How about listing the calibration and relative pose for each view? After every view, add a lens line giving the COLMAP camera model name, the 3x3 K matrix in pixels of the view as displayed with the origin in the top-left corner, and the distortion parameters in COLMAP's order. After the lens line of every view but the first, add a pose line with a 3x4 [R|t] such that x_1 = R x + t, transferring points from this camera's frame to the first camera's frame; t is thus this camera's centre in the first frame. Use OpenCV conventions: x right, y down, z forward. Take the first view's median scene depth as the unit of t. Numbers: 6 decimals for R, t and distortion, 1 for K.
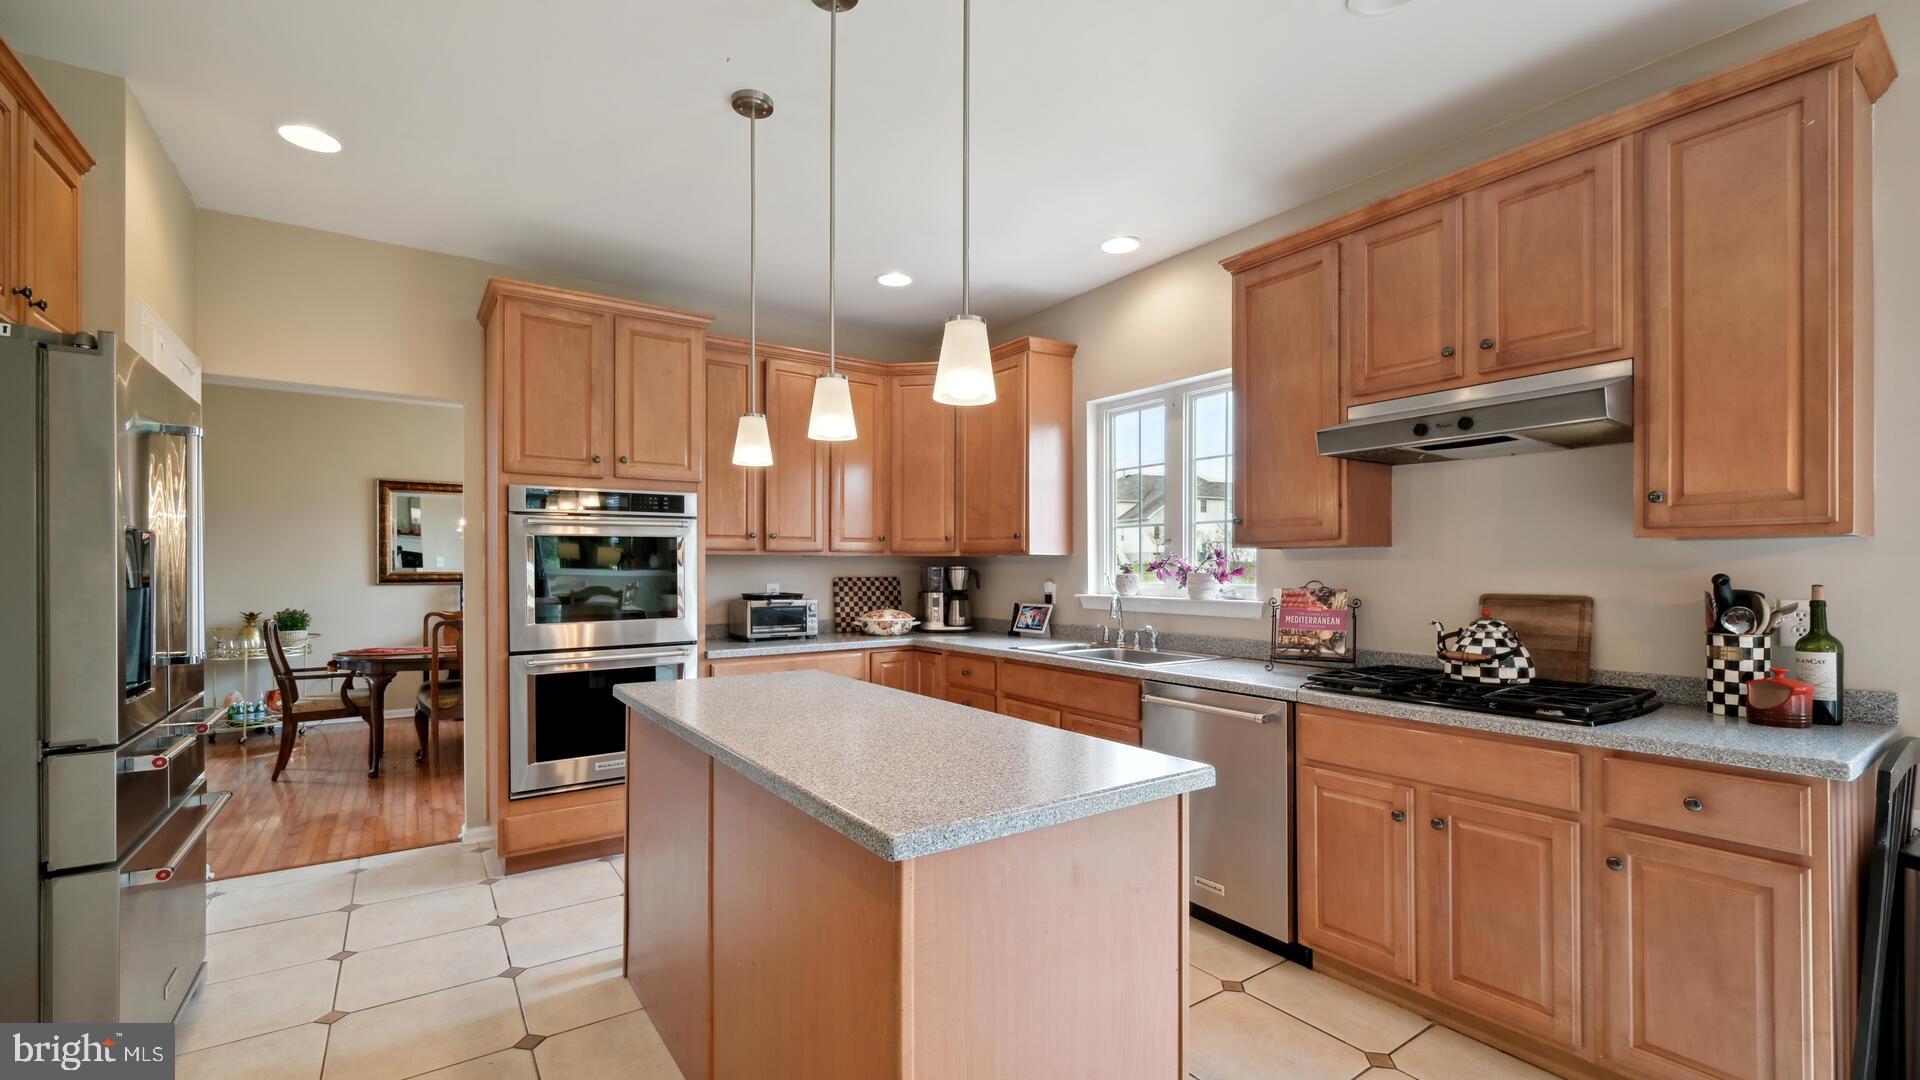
lens RADIAL K [[785.4, 0, 951.6], [0, 785.4, 551.1], [0, 0, 1]] dist [-0.002861, -0.000929]
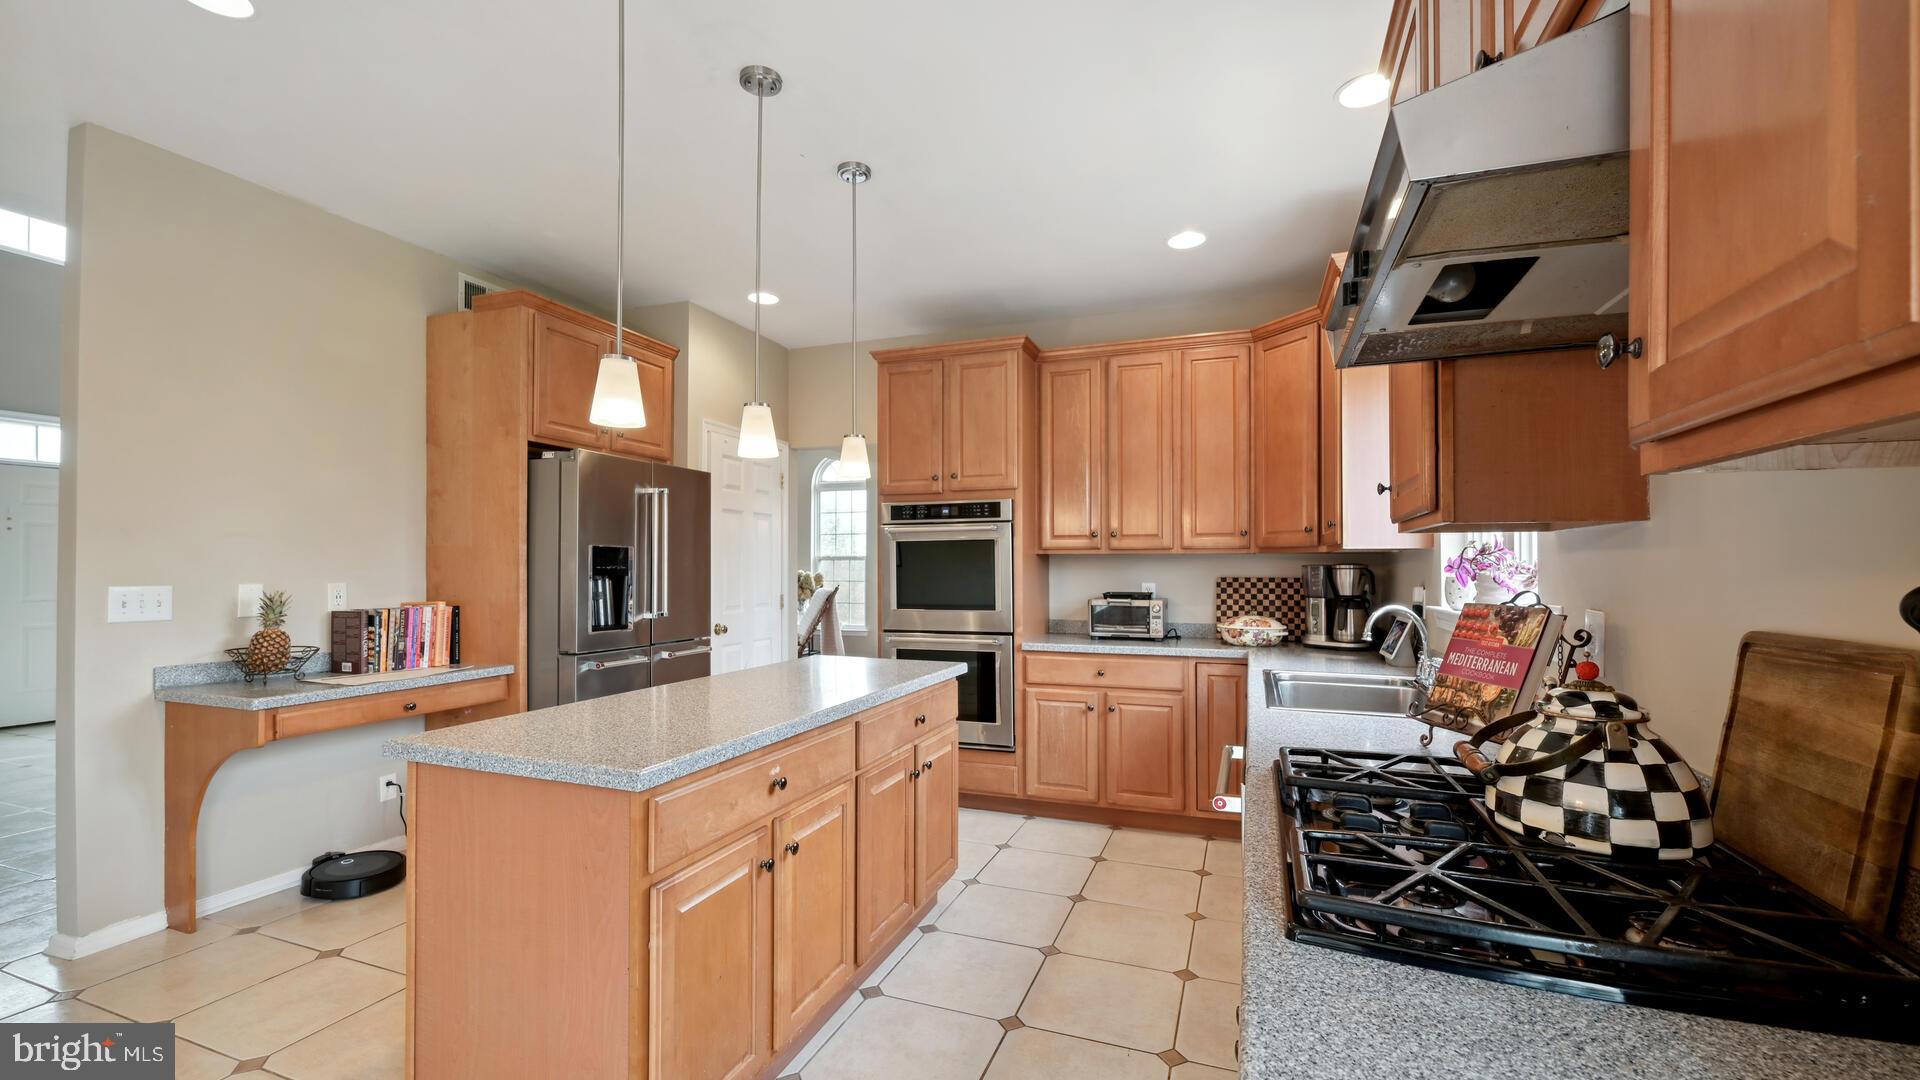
lens RADIAL K [[785.4, 0, 943.2], [0, 785.4, 556.1], [0, 0, 1]] dist [-0.002861, -0.000929]
pose [[0.556871, -0.007722, -0.830563, 0.453006], [0.013189, 0.999913, -0.000454, 0.005555], [0.830494, -0.010701, 0.556924, 0.249750]]
